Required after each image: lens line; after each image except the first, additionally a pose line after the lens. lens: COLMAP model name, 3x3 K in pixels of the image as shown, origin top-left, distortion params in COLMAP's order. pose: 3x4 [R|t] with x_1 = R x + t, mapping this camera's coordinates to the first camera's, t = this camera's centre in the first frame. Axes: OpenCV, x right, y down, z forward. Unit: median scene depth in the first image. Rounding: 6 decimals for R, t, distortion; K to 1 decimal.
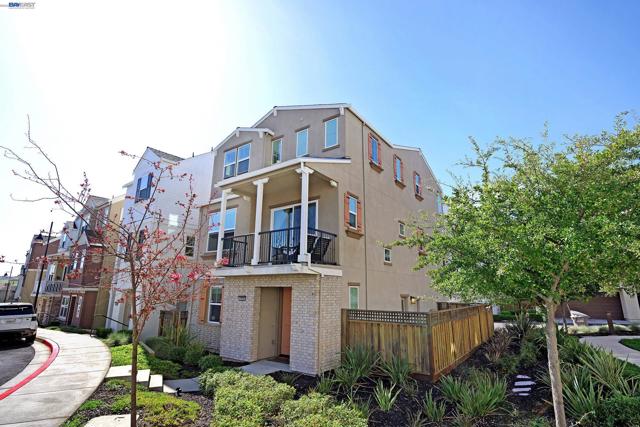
lens RADIAL K [[323.3, 0, 323.0], [0, 323.3, 213.0], [0, 0, 1]] dist [0.000089, -0.000036]
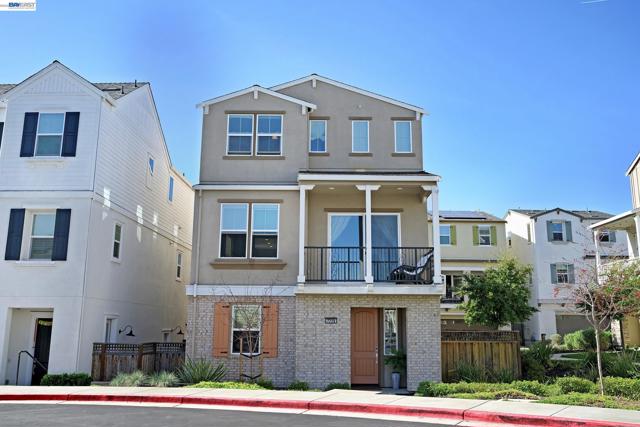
lens RADIAL K [[591.7, 0, 320.0], [0, 591.7, 213.5], [0, 0, 1]] dist [-0.008539, -0.006520]
pose [[0.793831, 0.112911, 0.597565, -1.212587], [-0.142931, 0.989729, 0.002865, -0.013506], [-0.591103, -0.087684, 0.801816, -0.197265]]
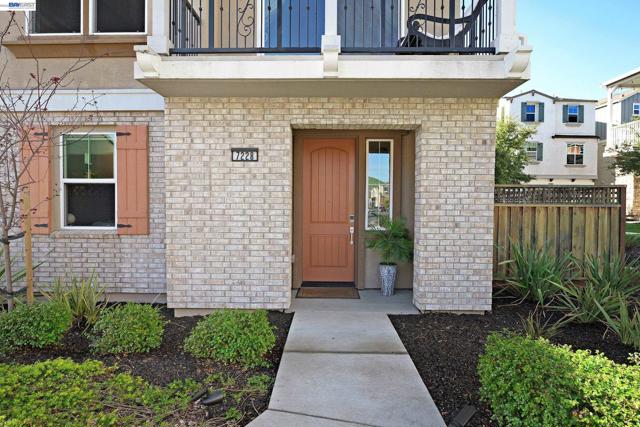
lens RADIAL K [[360.8, 0, 320.0], [0, 360.8, 213.5], [0, 0, 1]] dist [-0.003953, -0.000459]
pose [[0.810060, -0.015805, 0.586134, -0.416906], [-0.136928, 0.966898, 0.215312, 0.225012], [-0.570135, -0.254673, 0.781081, 0.603743]]
